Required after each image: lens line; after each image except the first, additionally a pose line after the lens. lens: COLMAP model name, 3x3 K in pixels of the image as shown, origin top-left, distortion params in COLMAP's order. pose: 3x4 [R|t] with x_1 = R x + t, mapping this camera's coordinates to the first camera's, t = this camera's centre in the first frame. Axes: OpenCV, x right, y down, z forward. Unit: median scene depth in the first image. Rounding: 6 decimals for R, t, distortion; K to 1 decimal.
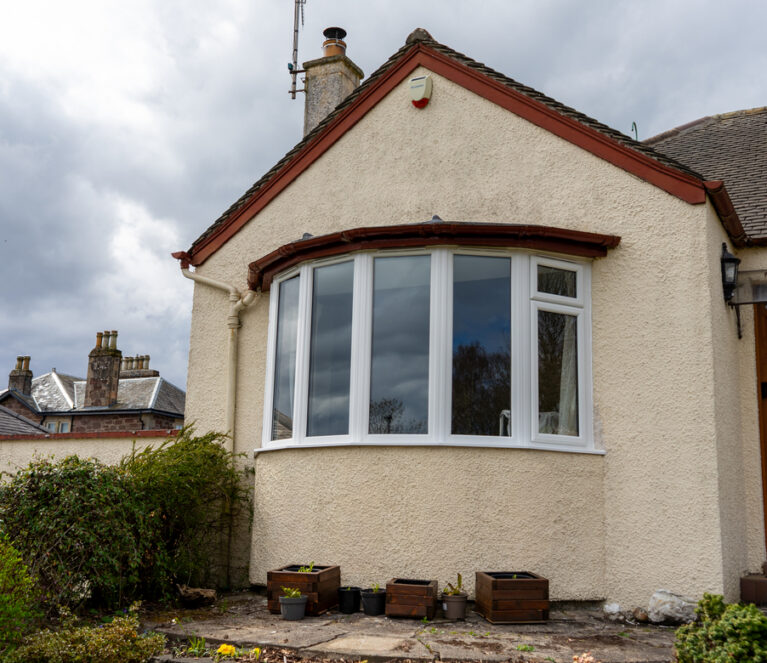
lens RADIAL K [[935.3, 0, 383.5], [0, 935.3, 331.5], [0, 0, 1]] dist [-0.017608, 0.023717]
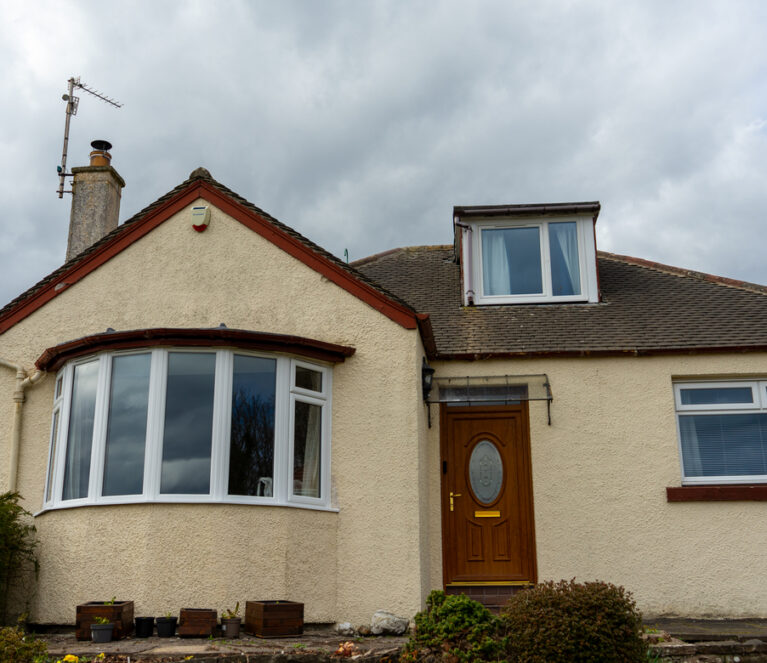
lens RADIAL K [[935.3, 0, 383.5], [0, 935.3, 331.5], [0, 0, 1]] dist [-0.017608, 0.023717]
pose [[0.934355, 0.072732, 0.348843, -0.178856], [-0.042298, 0.994665, -0.094091, -0.001032], [-0.353825, 0.073159, 0.932446, -0.268642]]
